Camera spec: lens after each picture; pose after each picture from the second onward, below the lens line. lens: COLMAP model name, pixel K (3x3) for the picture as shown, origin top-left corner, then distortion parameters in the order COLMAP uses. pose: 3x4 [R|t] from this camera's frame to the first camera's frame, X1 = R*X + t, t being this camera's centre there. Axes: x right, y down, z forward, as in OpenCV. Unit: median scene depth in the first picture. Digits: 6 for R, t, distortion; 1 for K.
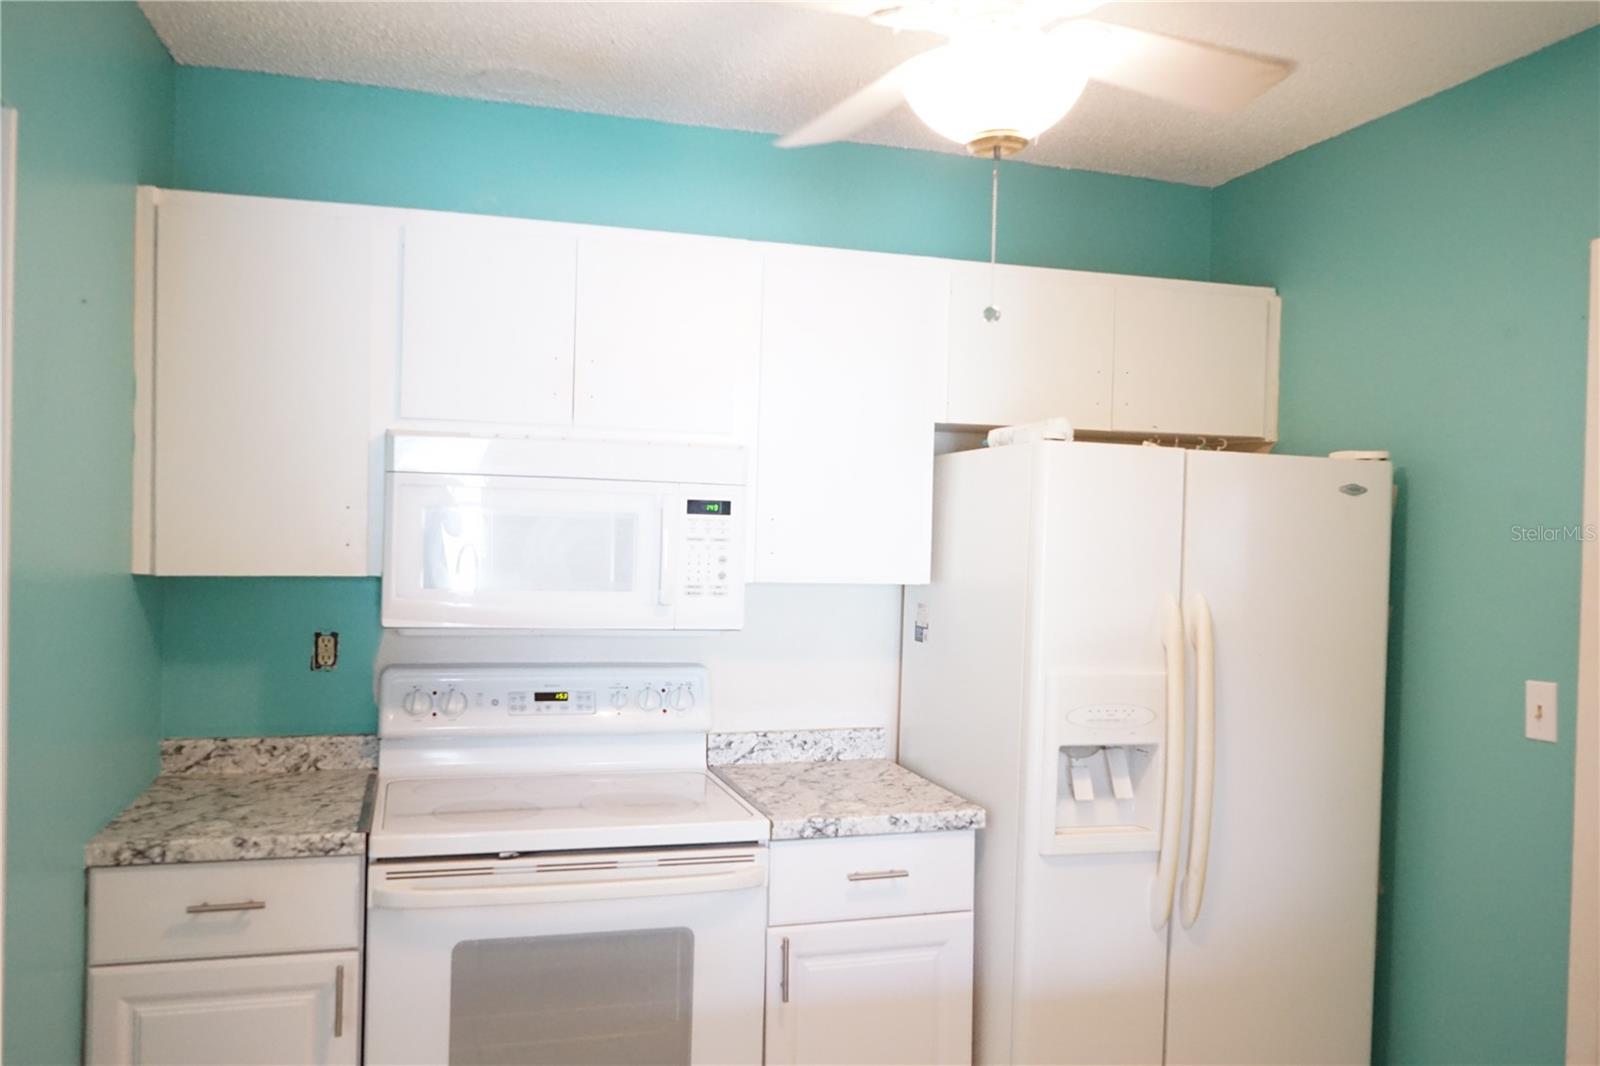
lens RADIAL K [[1257.8, 0, 800.0], [0, 1257.8, 533.0], [0, 0, 1]] dist [-0.035565, 0.048970]
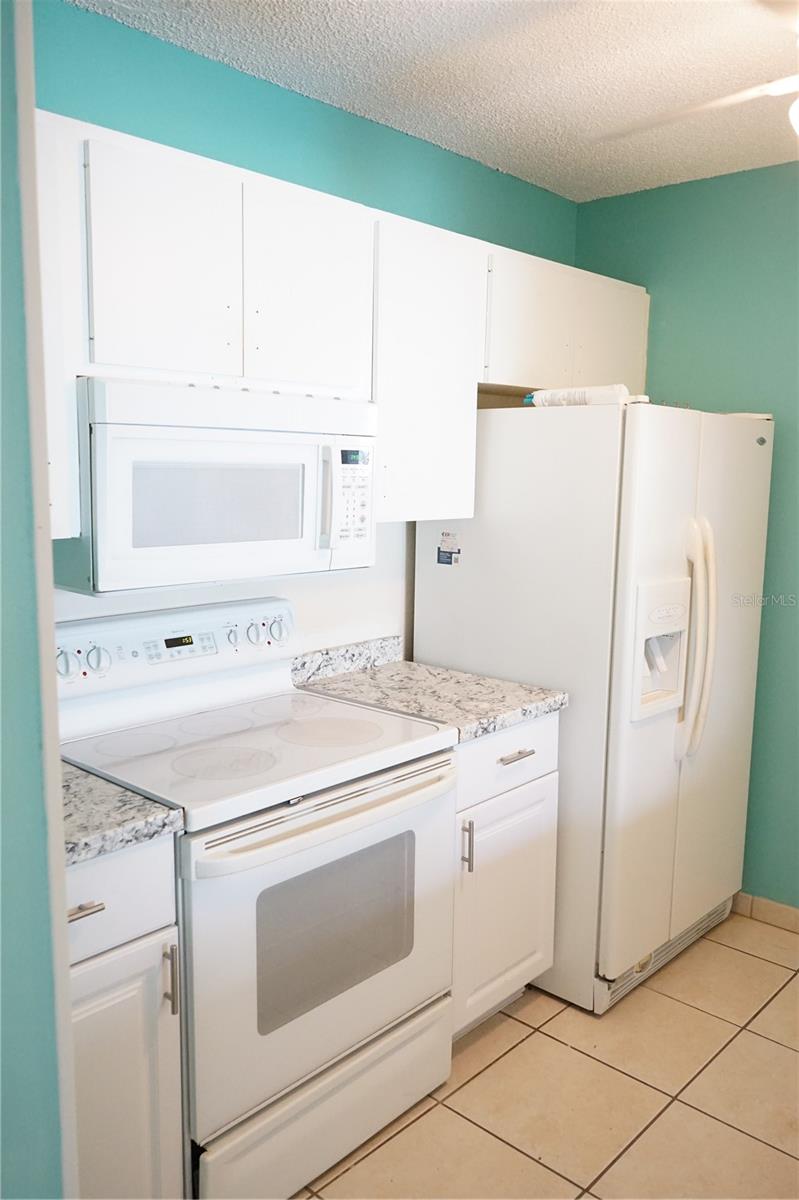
lens RADIAL K [[943.3, 0, 399.5], [0, 943.3, 600.0], [0, 0, 1]] dist [-0.035565, 0.048970]
pose [[0.858139, -0.086487, 0.506080, -0.438078], [0.008812, 0.988045, 0.153911, -0.022194], [-0.513342, -0.127617, 0.848643, 0.254035]]
